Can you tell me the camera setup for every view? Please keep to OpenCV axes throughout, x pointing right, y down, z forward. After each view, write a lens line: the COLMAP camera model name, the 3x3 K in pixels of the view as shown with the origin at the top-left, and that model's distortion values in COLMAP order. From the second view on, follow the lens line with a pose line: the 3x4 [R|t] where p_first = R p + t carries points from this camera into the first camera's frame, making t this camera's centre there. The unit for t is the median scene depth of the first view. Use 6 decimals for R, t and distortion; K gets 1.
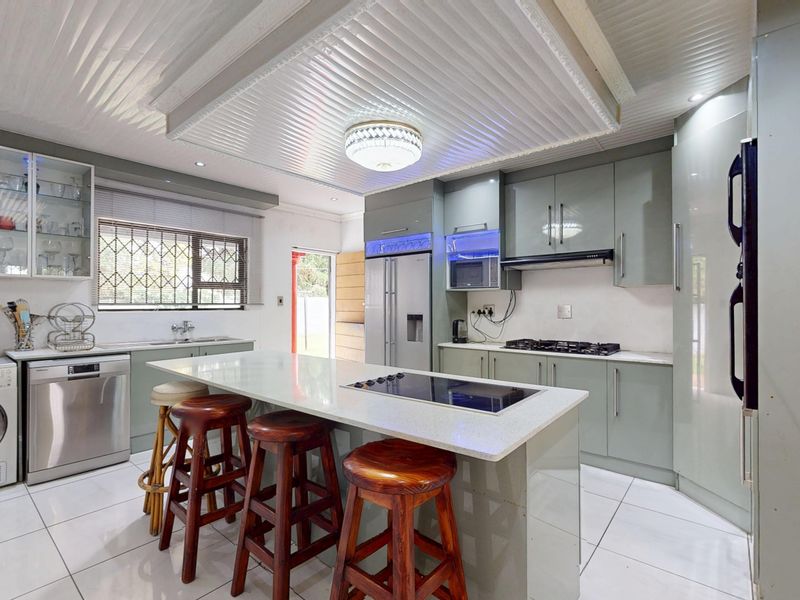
lens RADIAL K [[391.1, 0, 400.4], [0, 391.1, 303.9], [0, 0, 1]] dist [0.002367, -0.001731]
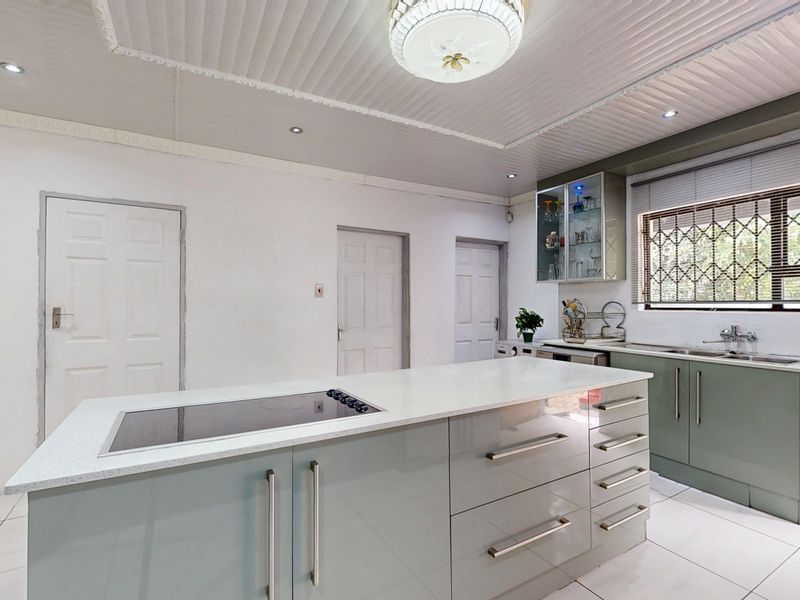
lens RADIAL K [[391.1, 0, 399.5], [0, 391.1, 300.2], [0, 0, 1]] dist [0.002367, -0.001731]
pose [[-0.338151, -0.007047, -0.941065, 0.316127], [0.003643, 0.999955, -0.008797, 0.001249], [0.941085, -0.006403, -0.338110, 0.665667]]
